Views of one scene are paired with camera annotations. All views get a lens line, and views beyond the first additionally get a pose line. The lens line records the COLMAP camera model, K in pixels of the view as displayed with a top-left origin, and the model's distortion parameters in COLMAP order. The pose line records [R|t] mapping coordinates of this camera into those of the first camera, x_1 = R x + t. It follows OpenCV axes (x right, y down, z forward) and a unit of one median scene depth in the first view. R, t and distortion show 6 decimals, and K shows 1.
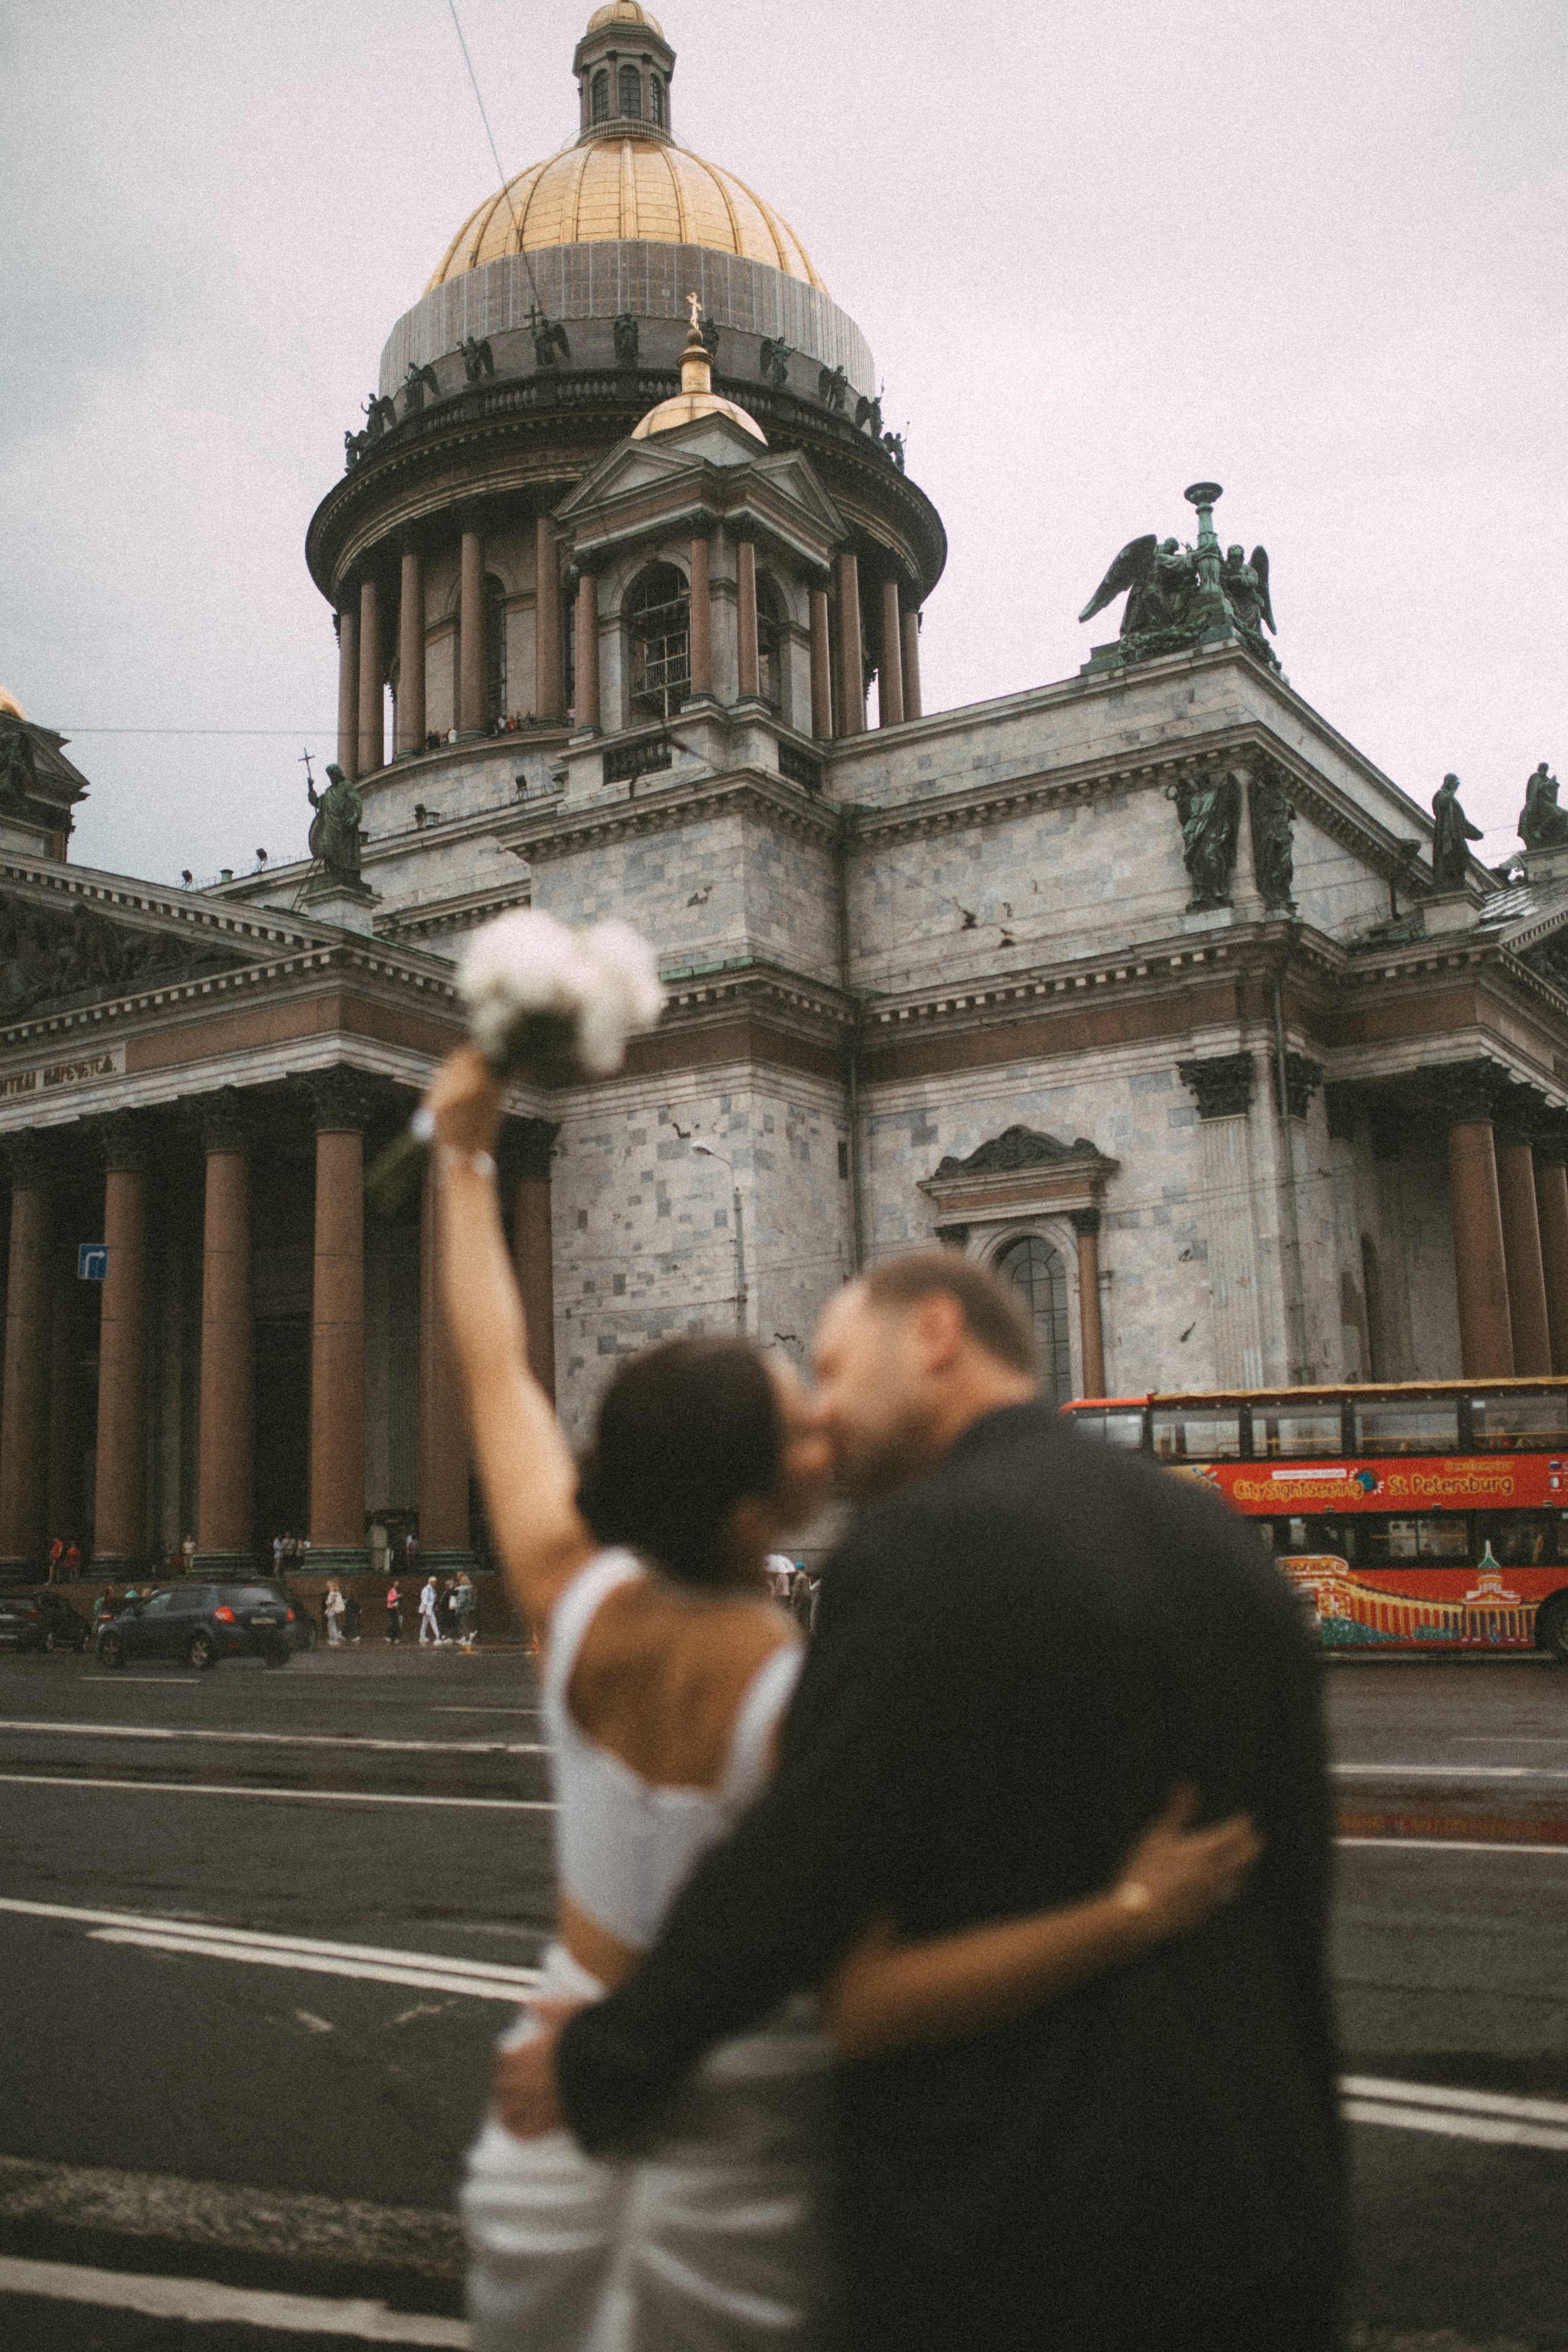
lens RADIAL K [[2262.5, 0, 738.0], [0, 2262.5, 1217.5], [0, 0, 1]] dist [-0.072733, 0.106568]
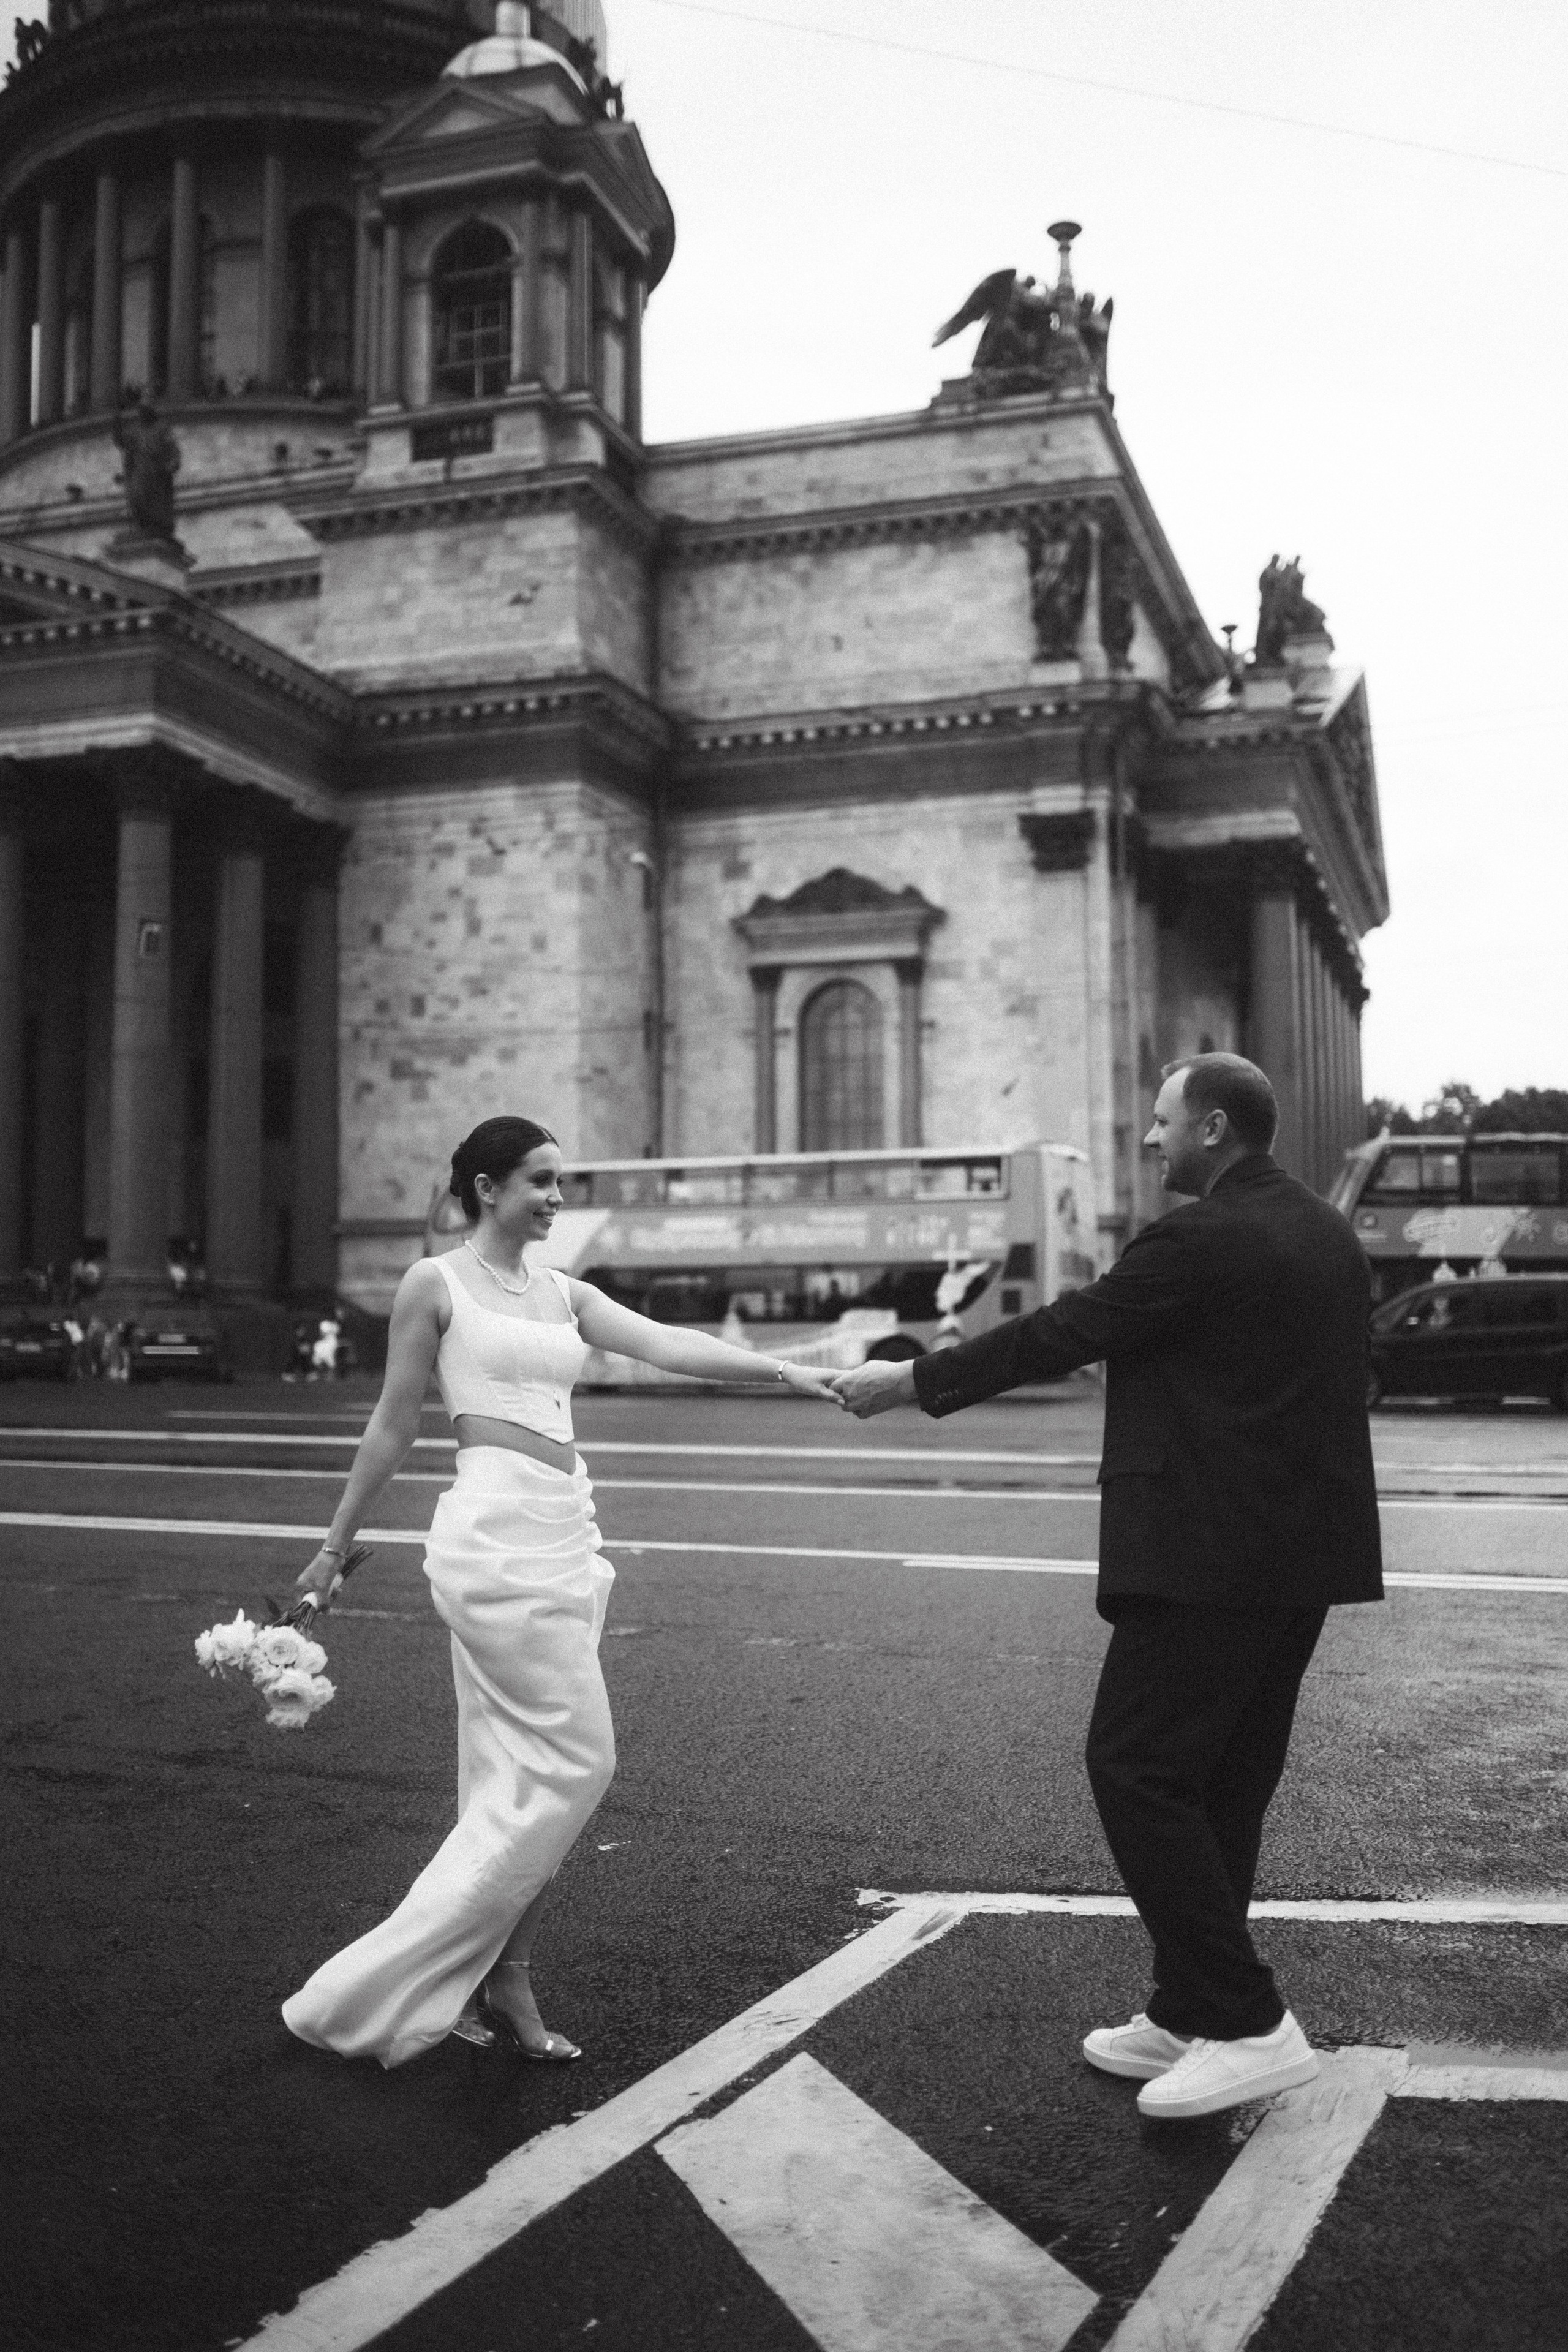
lens RADIAL K [[2262.5, 0, 738.0], [0, 2262.5, 1217.5], [0, 0, 1]] dist [-0.072733, 0.106568]
pose [[0.964171, 0.034860, 0.262981, -0.169467], [-0.062786, 0.993150, 0.098543, 0.016248], [-0.257744, -0.111524, 0.959755, 0.055070]]
